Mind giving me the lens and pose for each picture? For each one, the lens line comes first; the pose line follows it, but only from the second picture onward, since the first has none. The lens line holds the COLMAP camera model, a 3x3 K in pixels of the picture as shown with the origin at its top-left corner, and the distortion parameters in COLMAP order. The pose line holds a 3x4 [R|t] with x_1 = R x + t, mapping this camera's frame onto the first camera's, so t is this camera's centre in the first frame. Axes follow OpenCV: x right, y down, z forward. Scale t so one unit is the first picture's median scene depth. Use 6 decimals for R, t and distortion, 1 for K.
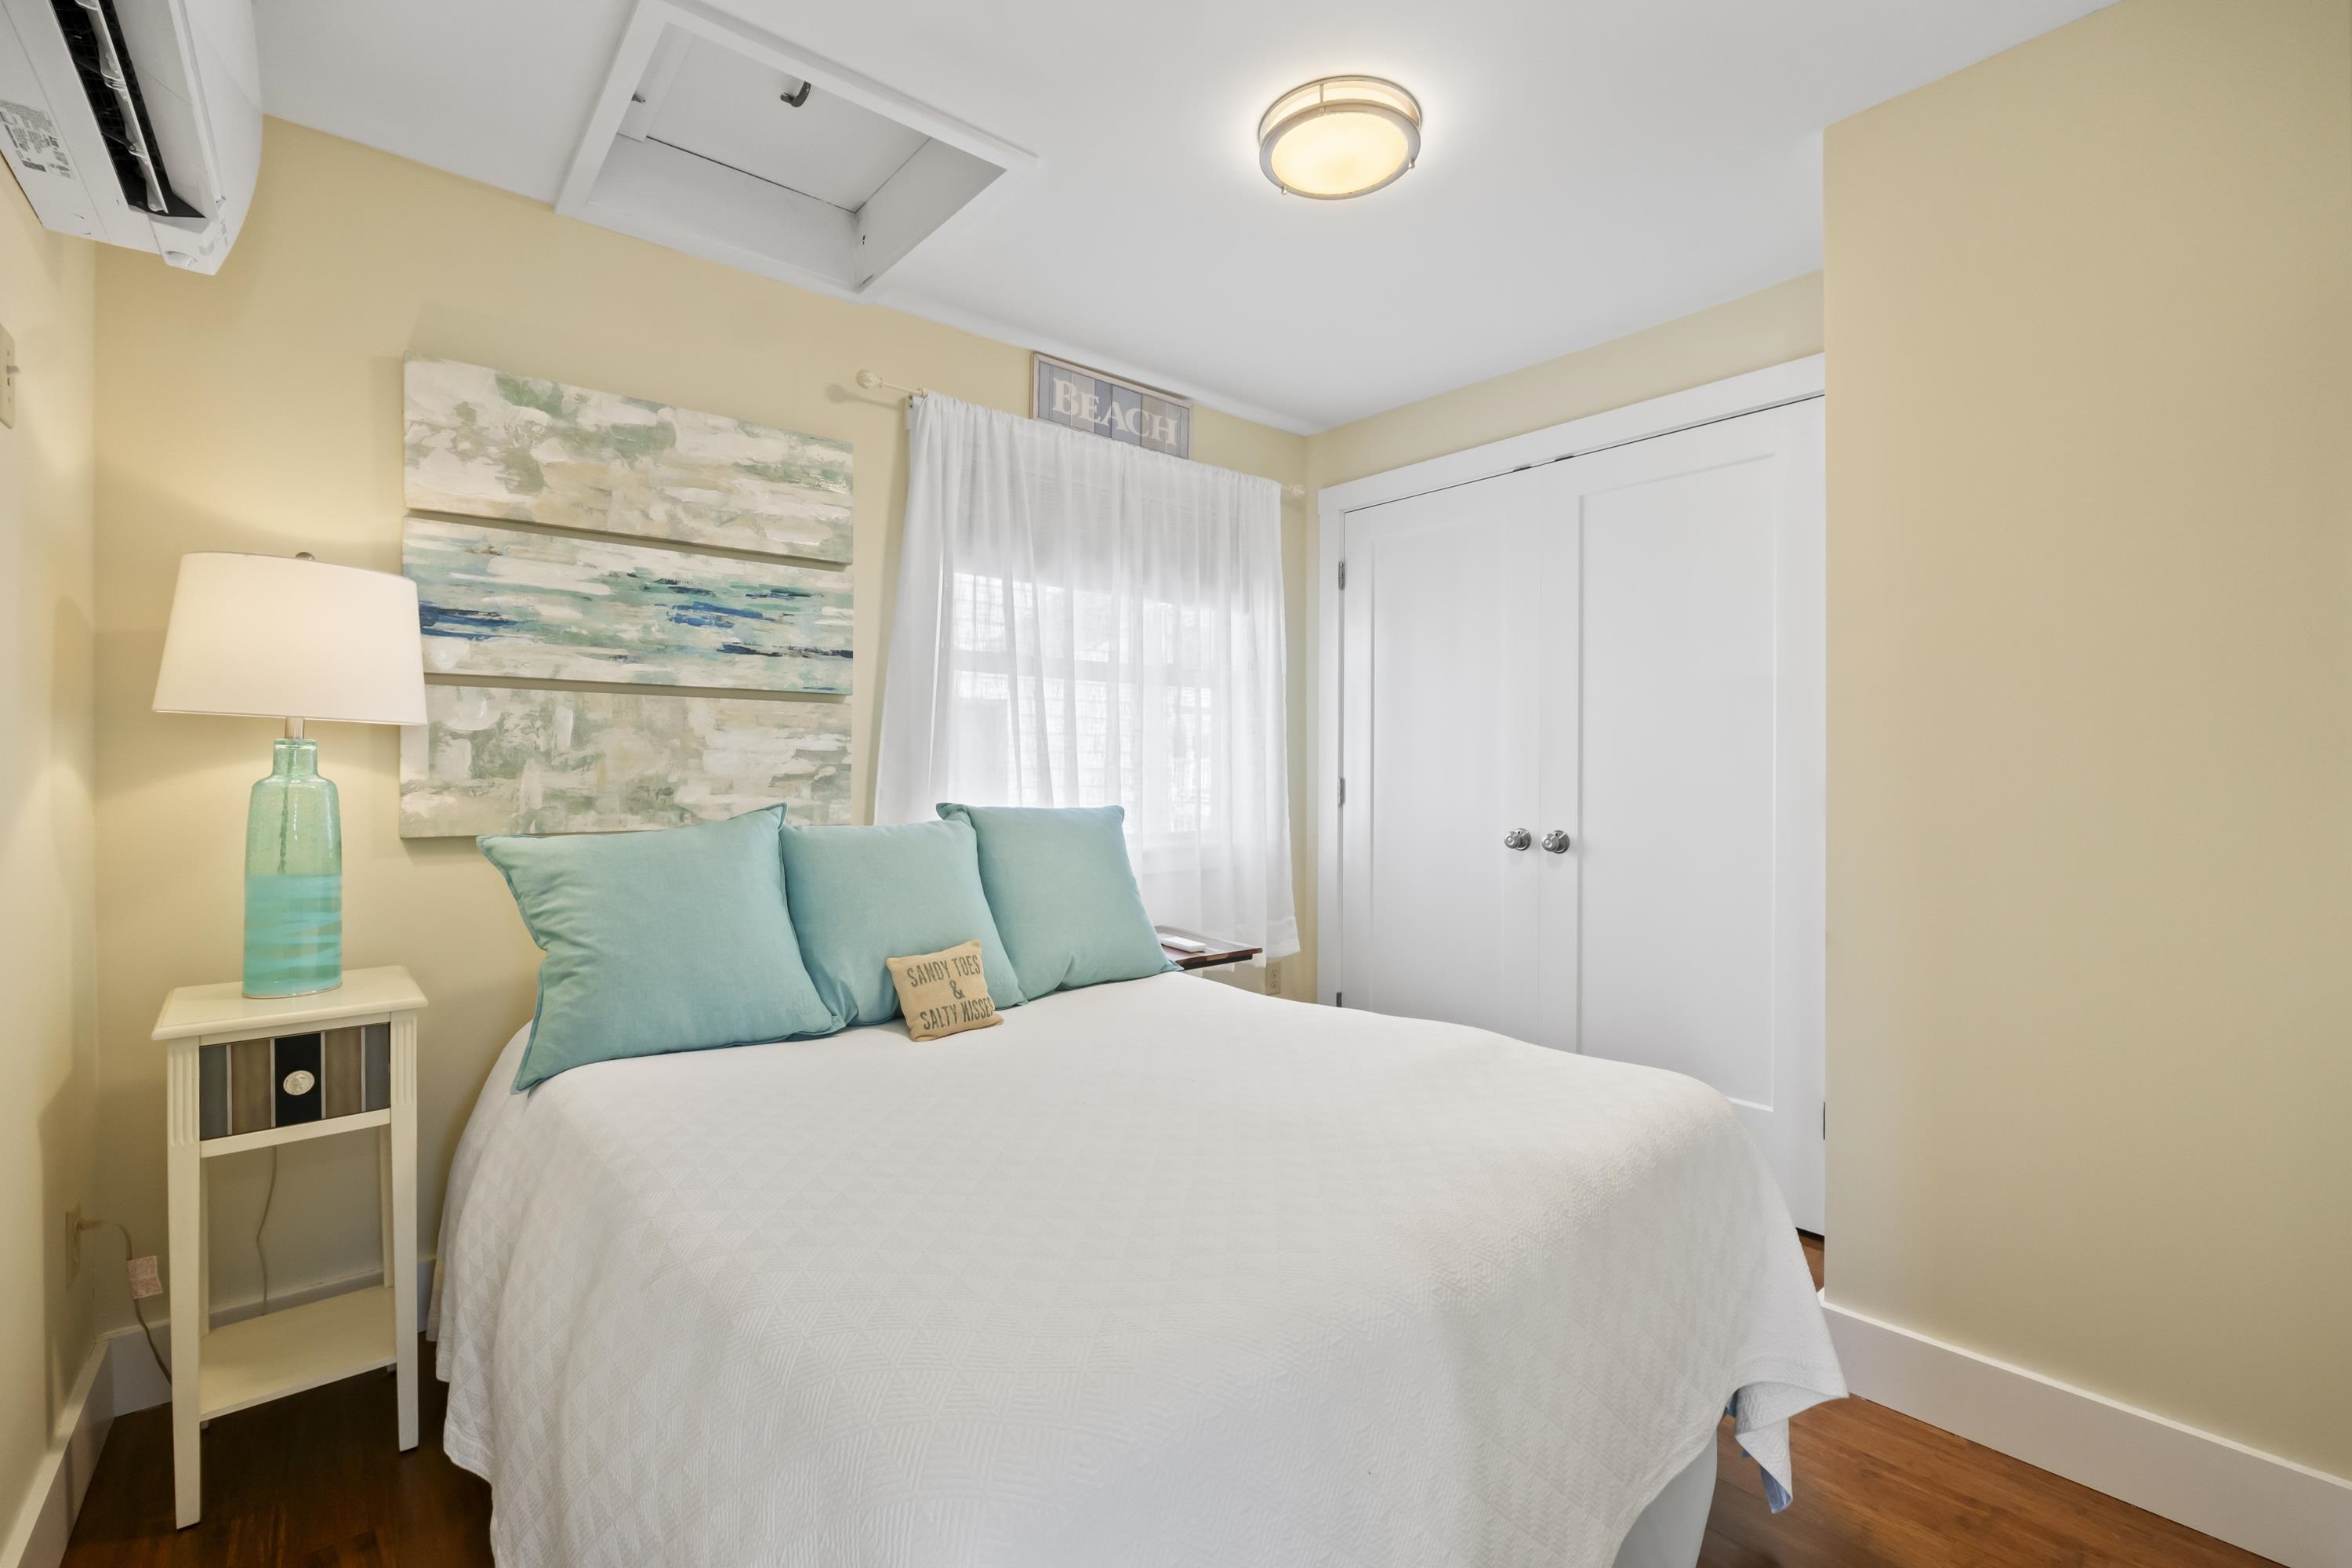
lens RADIAL K [[986.5, 0, 1172.7], [0, 986.5, 771.8], [0, 0, 1]] dist [-0.004122, -0.000133]
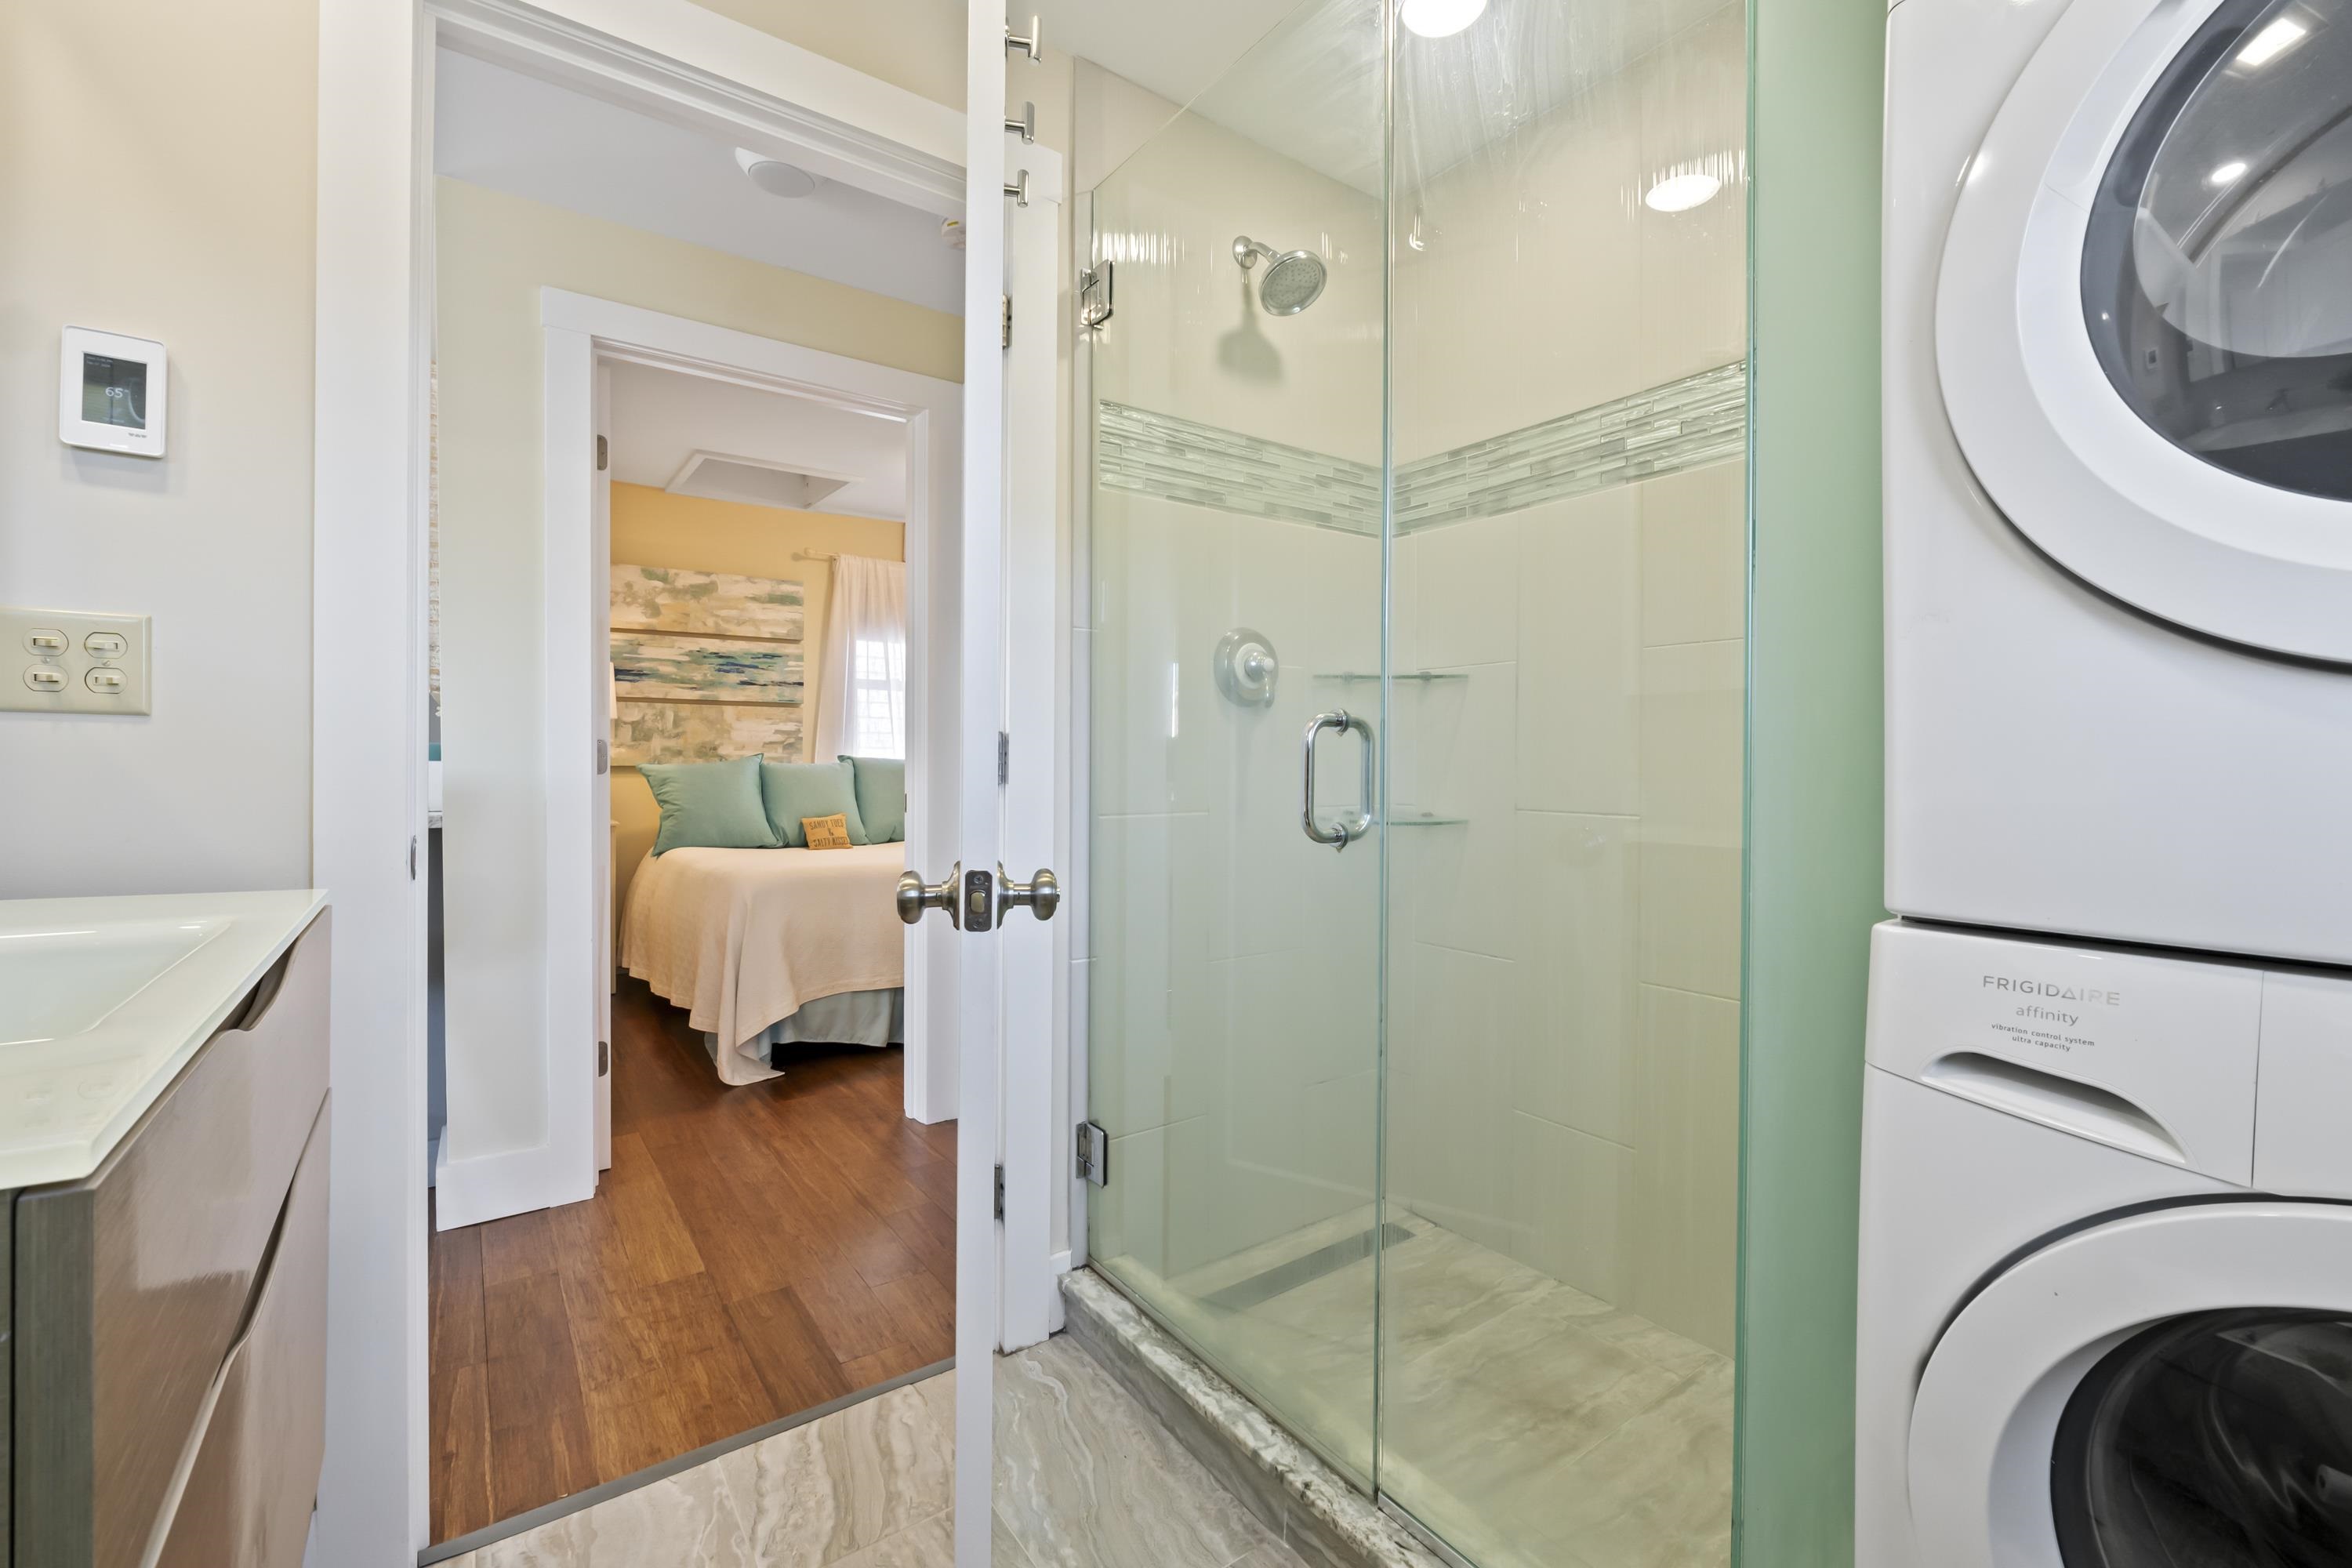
lens RADIAL K [[986.5, 0, 1177.6], [0, 986.5, 772.2], [0, 0, 1]] dist [-0.004122, -0.000133]
pose [[0.997183, 0.005702, -0.074785, 0.701892], [-0.004895, 0.999928, 0.010974, 0.044753], [0.074842, -0.010577, 0.997139, -1.148019]]
